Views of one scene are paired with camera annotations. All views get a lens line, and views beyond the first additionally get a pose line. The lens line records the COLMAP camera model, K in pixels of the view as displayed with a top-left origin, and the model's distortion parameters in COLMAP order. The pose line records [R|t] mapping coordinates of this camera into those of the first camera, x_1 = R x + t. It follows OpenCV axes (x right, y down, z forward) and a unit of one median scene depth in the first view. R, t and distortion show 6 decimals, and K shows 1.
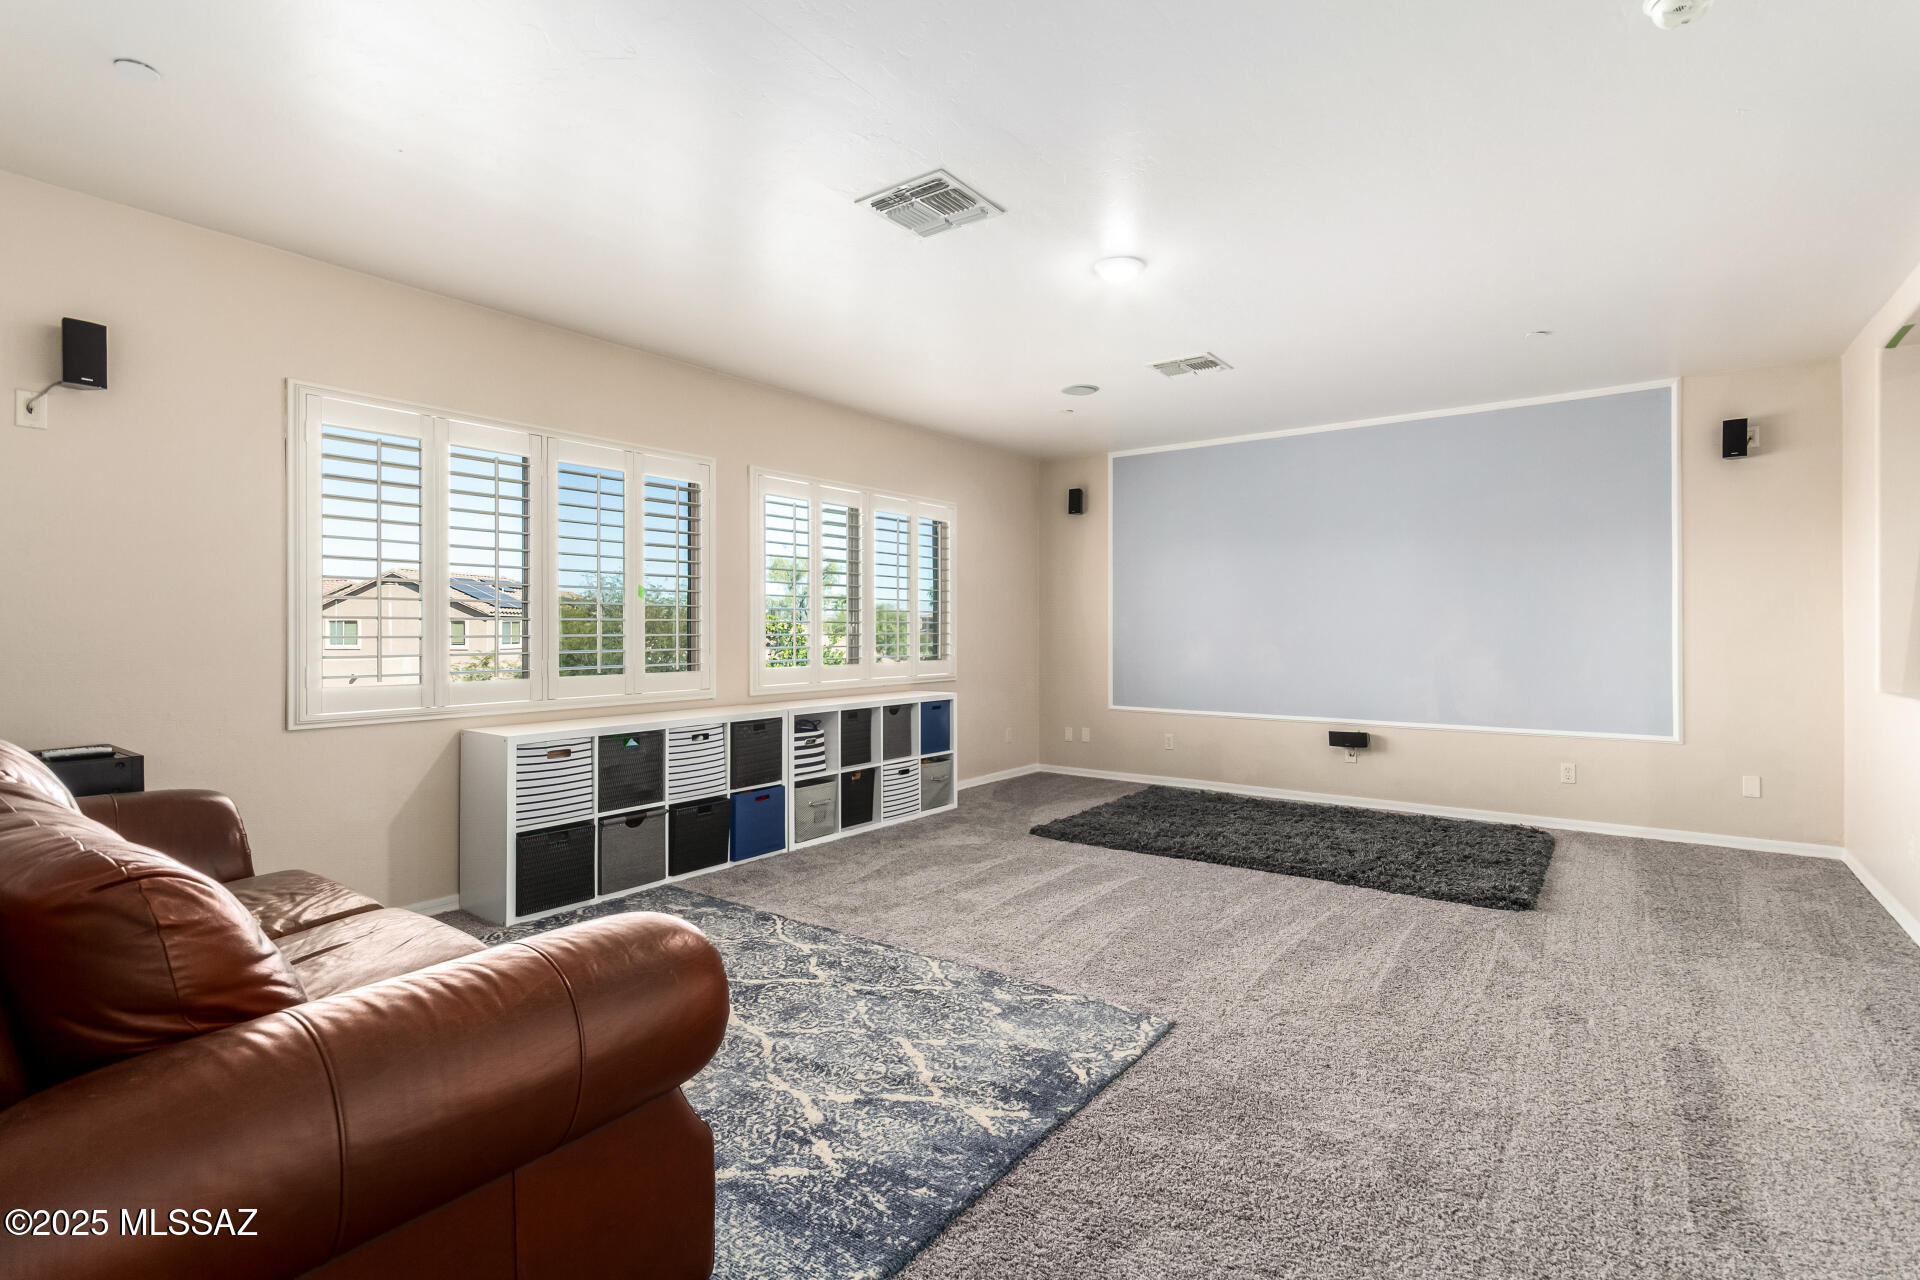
lens RADIAL K [[898.1, 0, 974.7], [0, 898.1, 629.4], [0, 0, 1]] dist [0.008571, -0.001695]
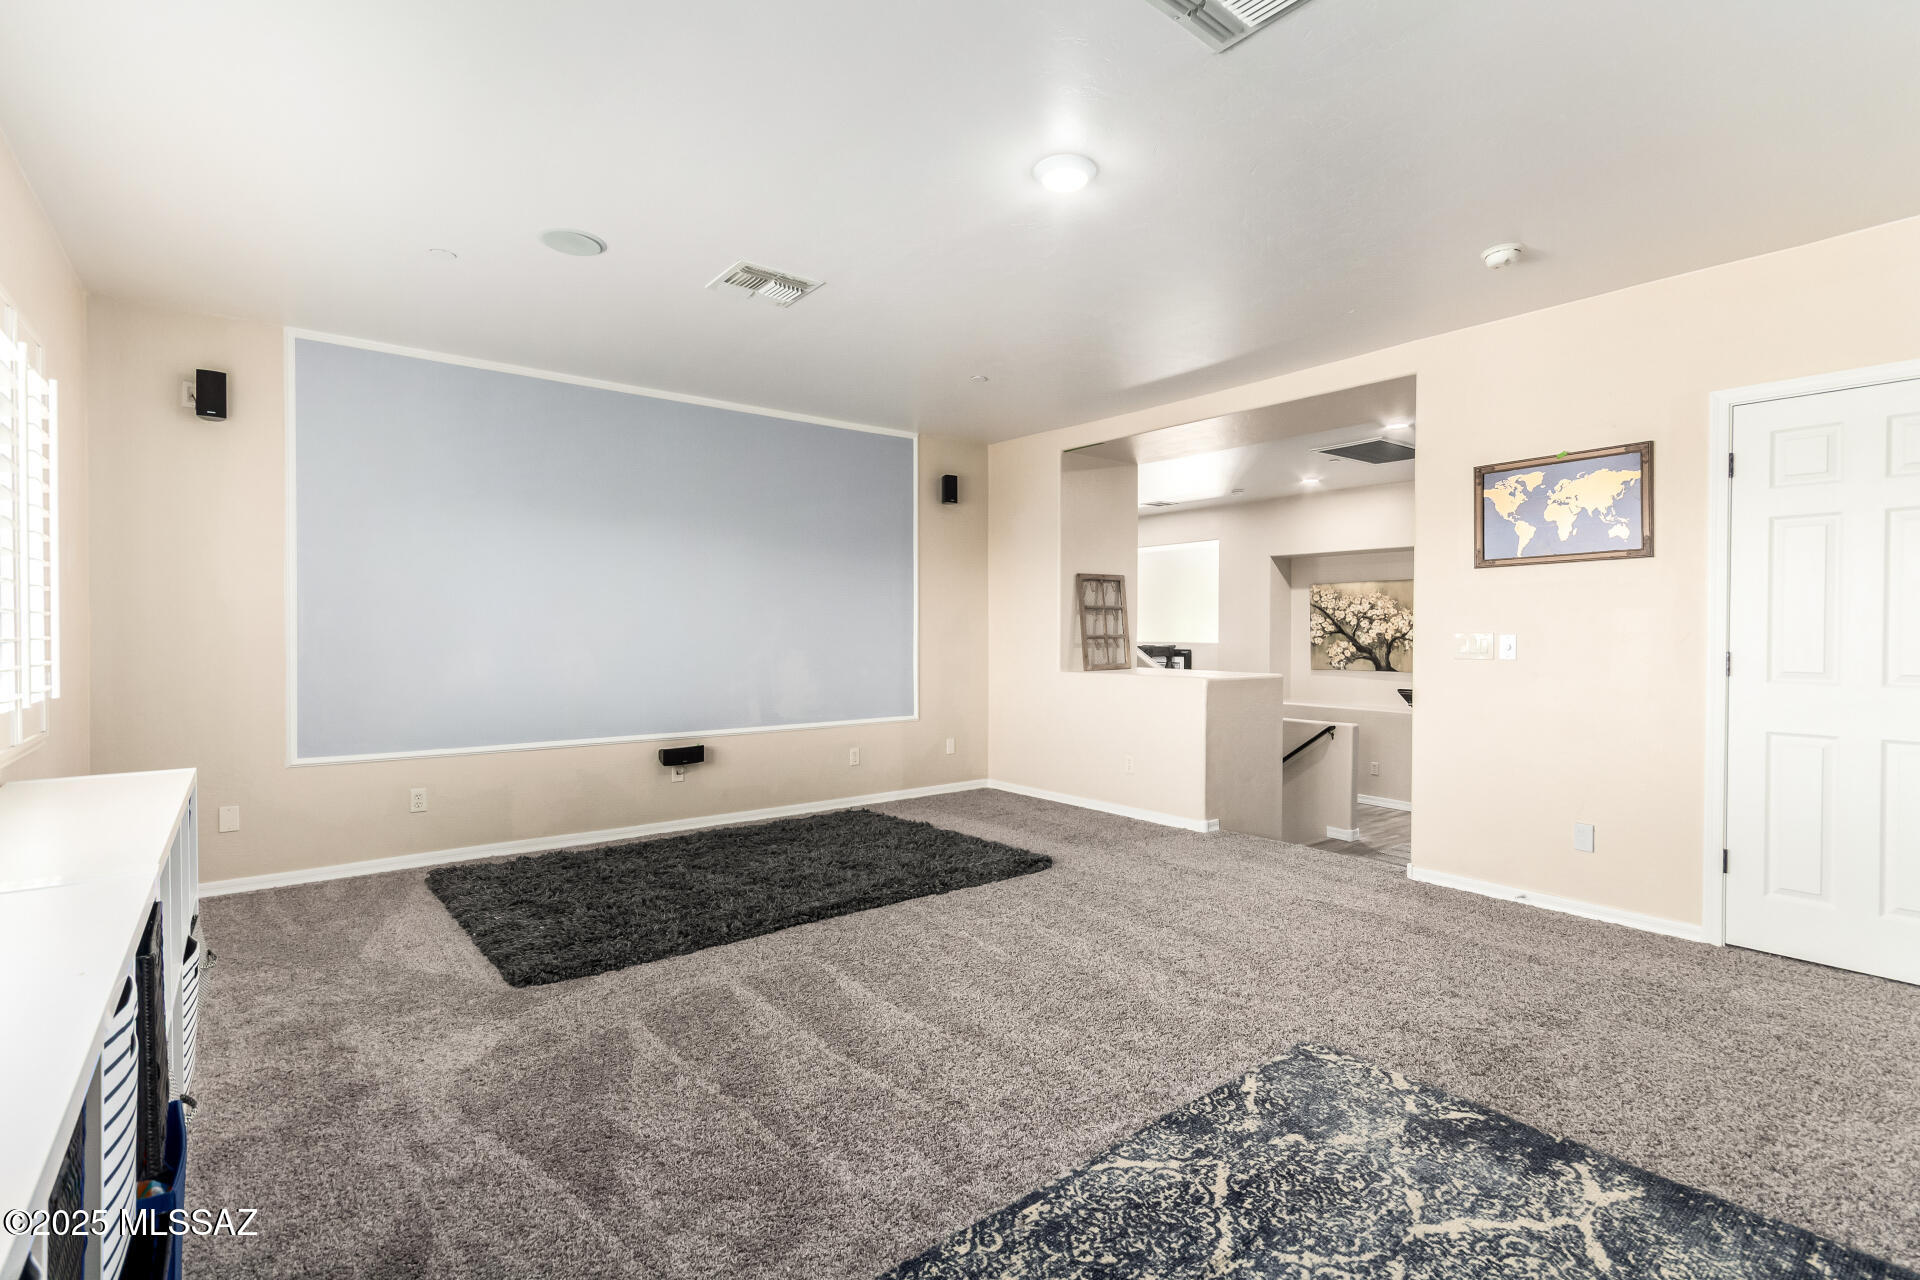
lens RADIAL K [[898.1, 0, 968.9], [0, 898.1, 647.7], [0, 0, 1]] dist [0.008571, -0.001695]
pose [[0.261296, -0.015571, 0.965133, -0.672005], [-0.000380, 0.999868, 0.016234, 0.004126], [-0.965259, -0.004609, 0.261255, 0.942563]]
